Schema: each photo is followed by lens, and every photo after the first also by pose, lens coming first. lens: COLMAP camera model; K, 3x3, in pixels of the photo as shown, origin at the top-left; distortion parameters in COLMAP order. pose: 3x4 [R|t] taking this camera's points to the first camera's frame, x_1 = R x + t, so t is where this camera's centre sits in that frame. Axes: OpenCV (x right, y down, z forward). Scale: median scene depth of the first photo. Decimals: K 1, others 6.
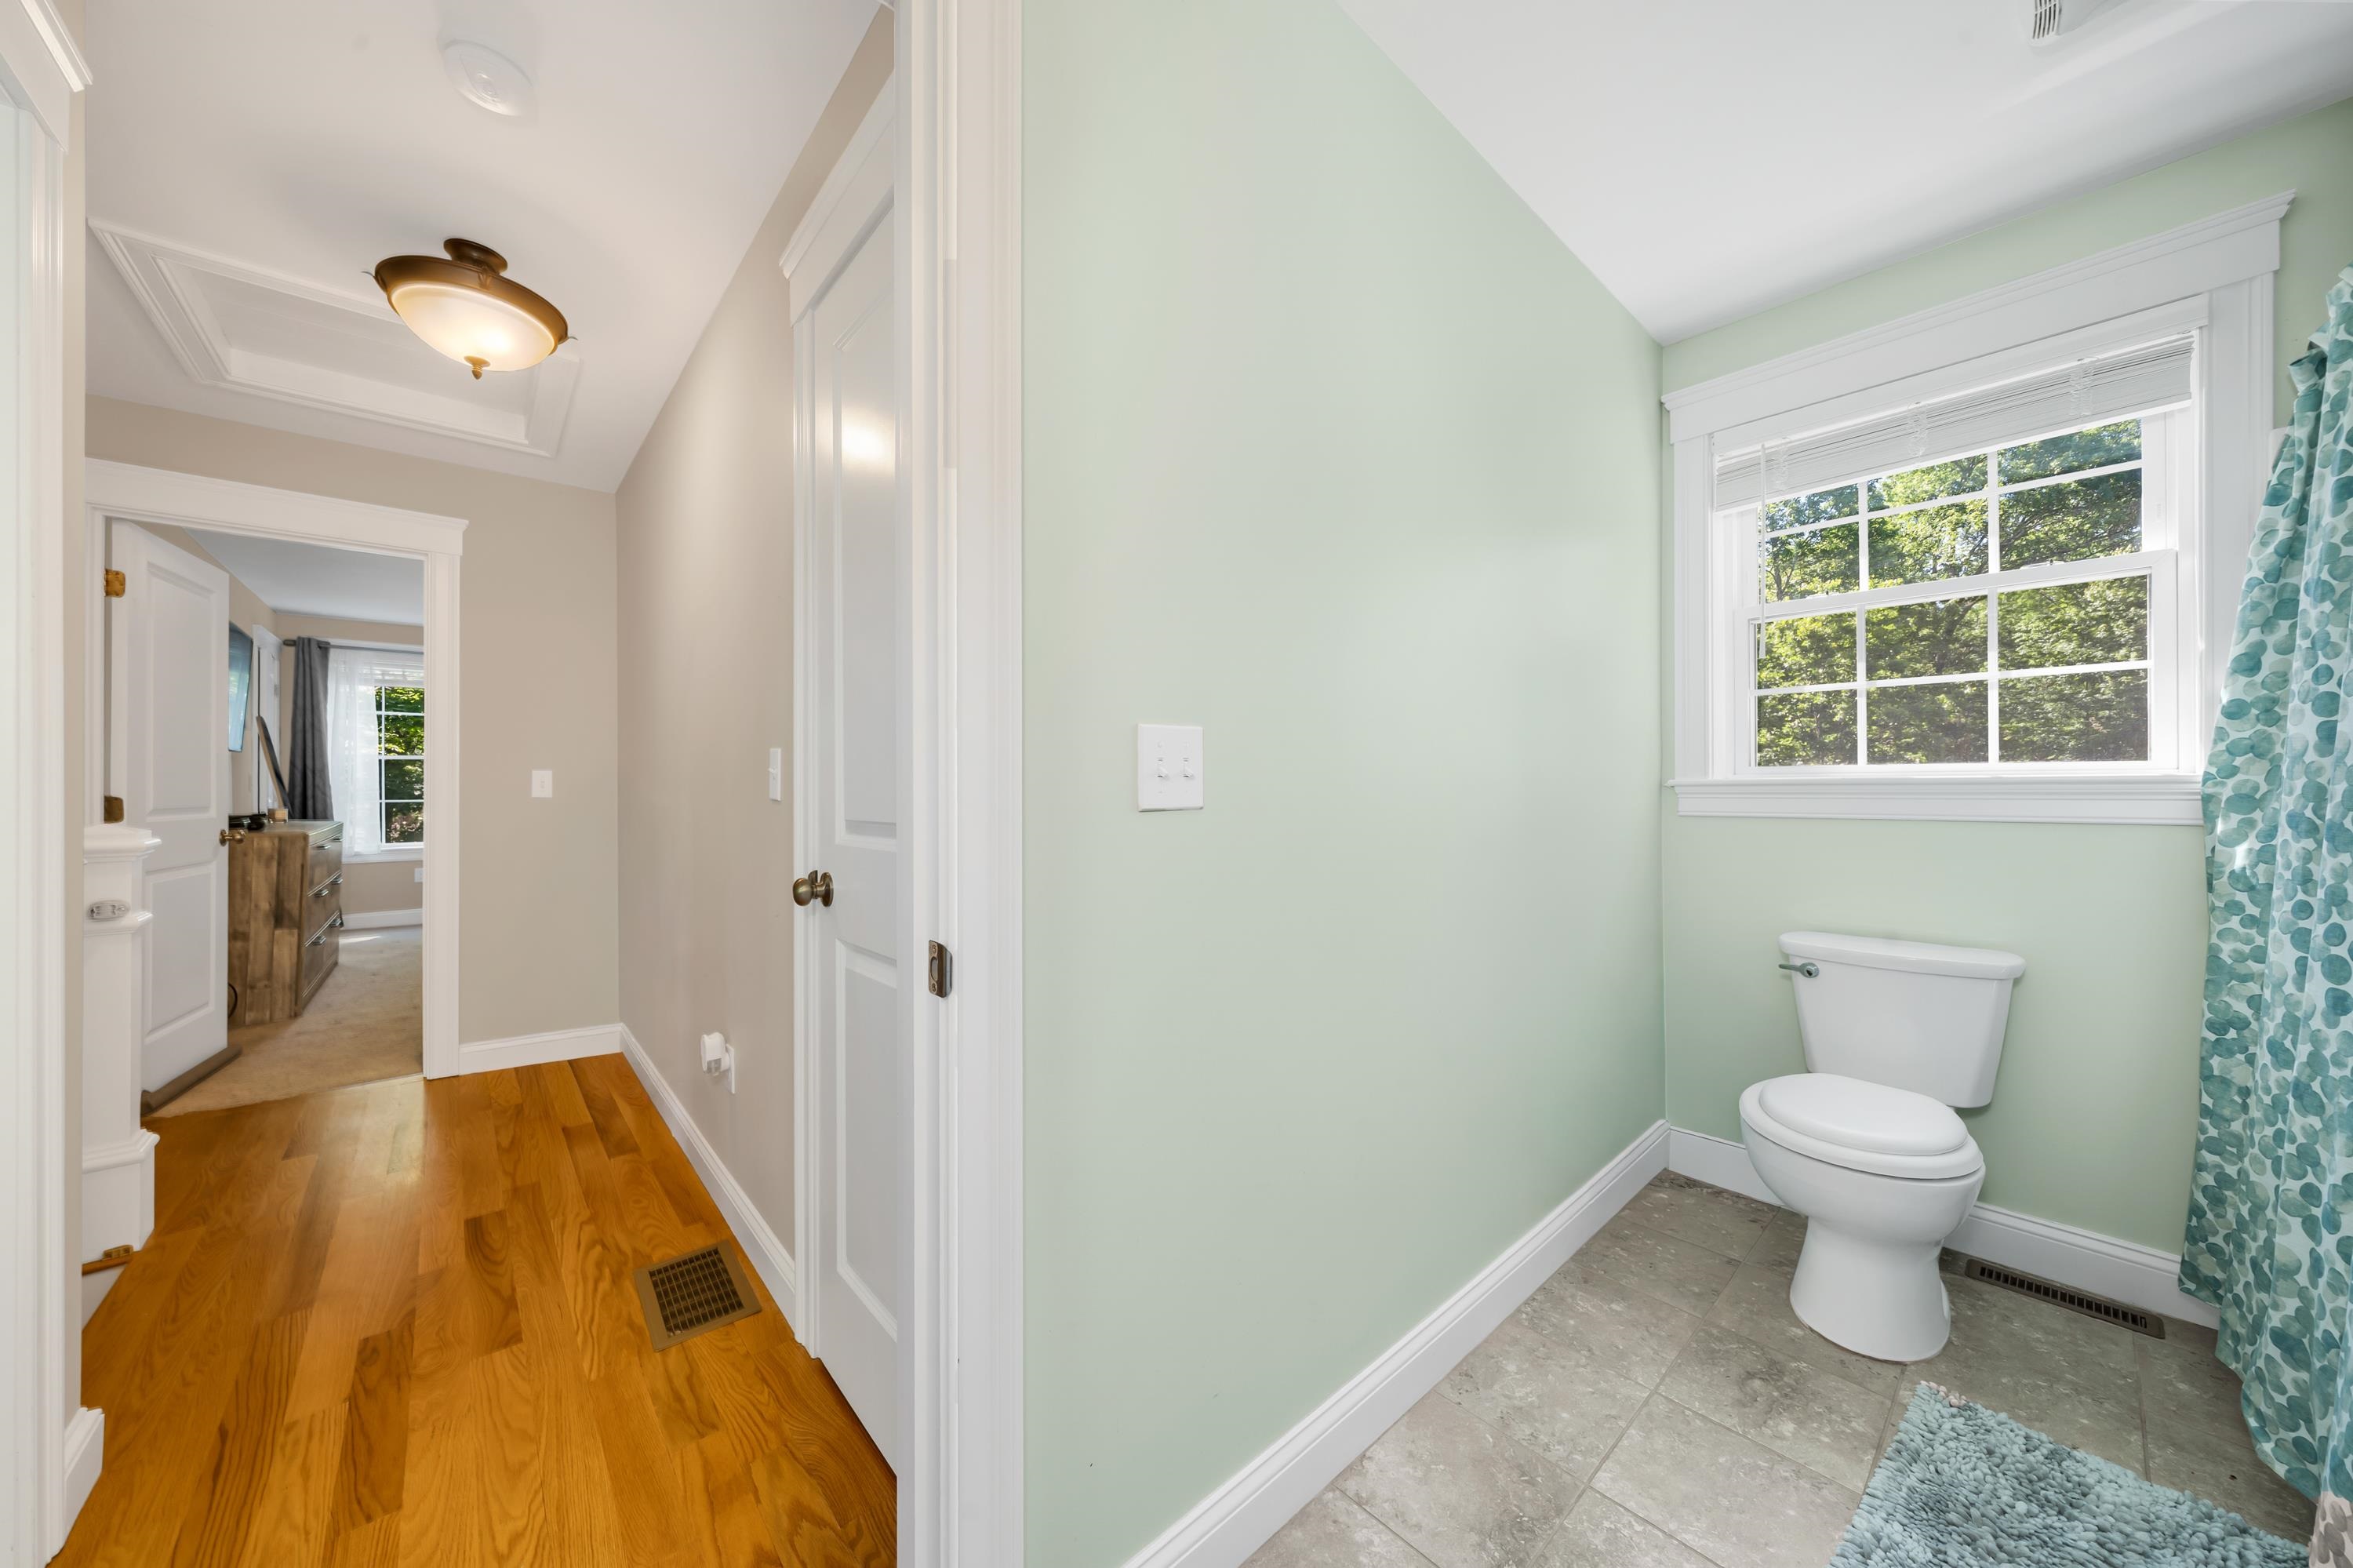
lens RADIAL K [[814.1, 0, 1192.1], [0, 814.1, 783.5], [0, 0, 1]] dist [-0.008552, 0.000260]
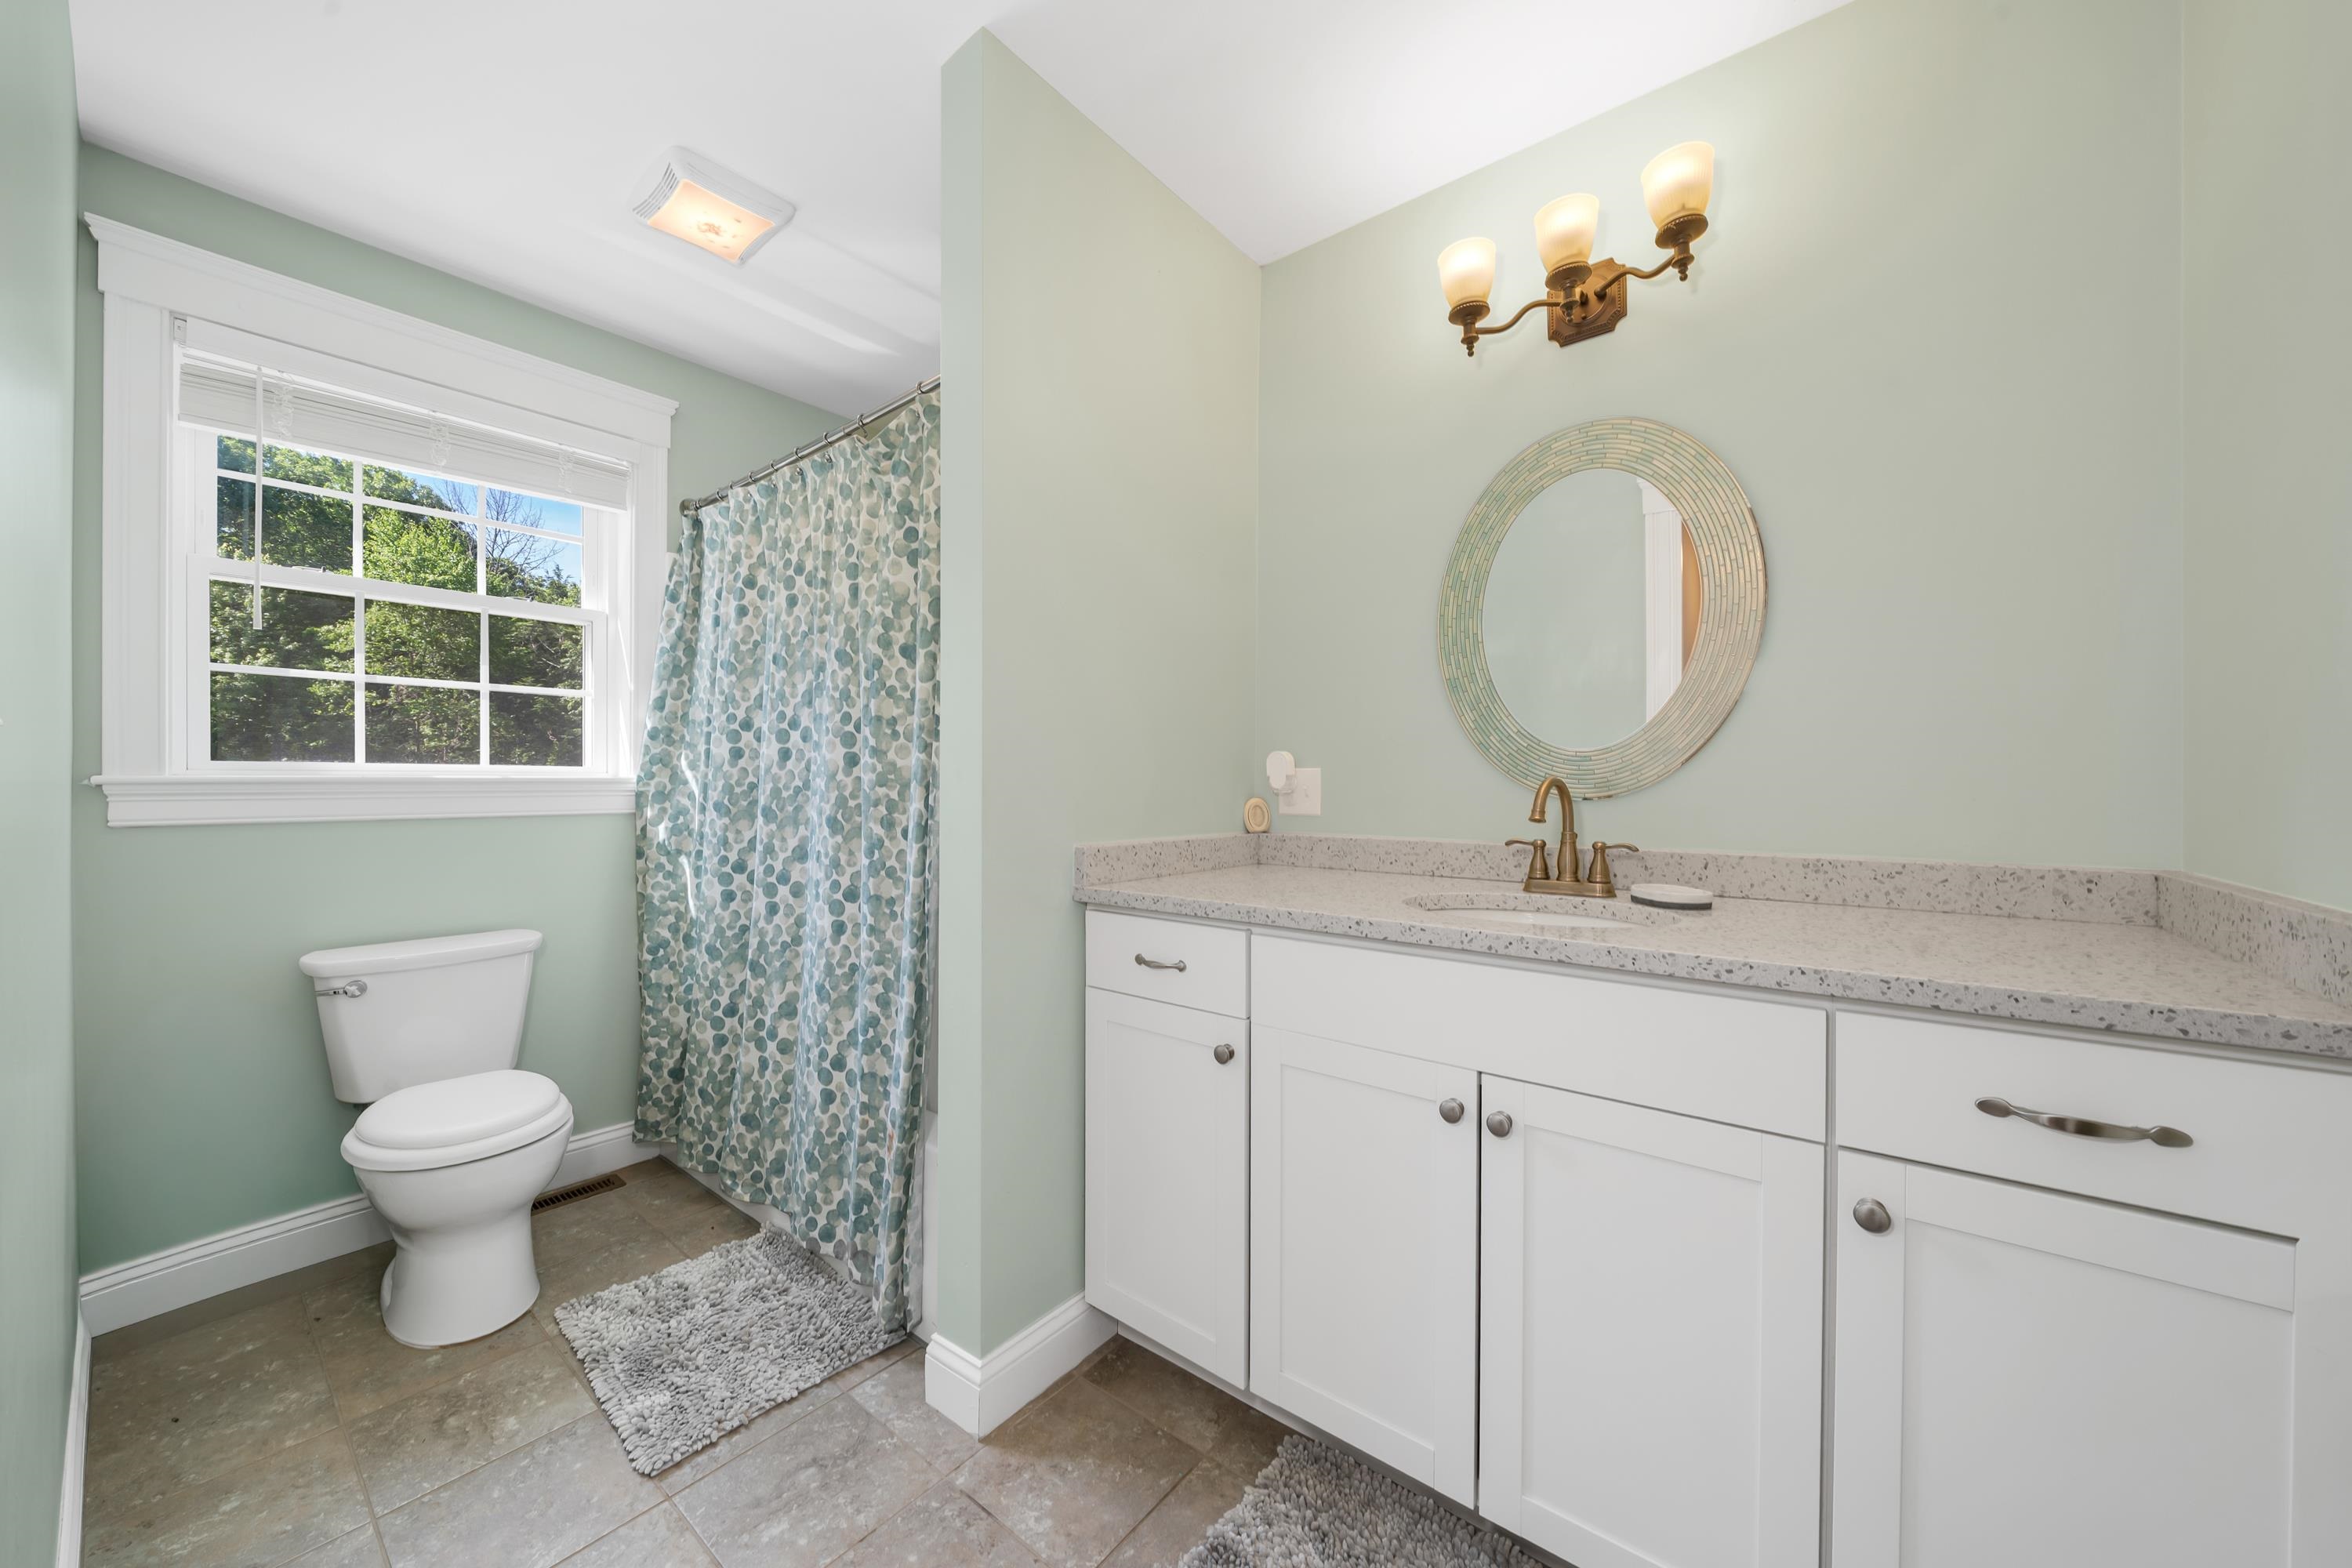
lens RADIAL K [[813.7, 0, 1168.9], [0, 813.7, 778.7], [0, 0, 1]] dist [-0.008552, 0.000260]
pose [[-0.148894, 0.008354, 0.988818, -0.322503], [-0.002610, 0.999958, -0.008841, 0.001502], [-0.988850, -0.003897, -0.148866, 0.287581]]
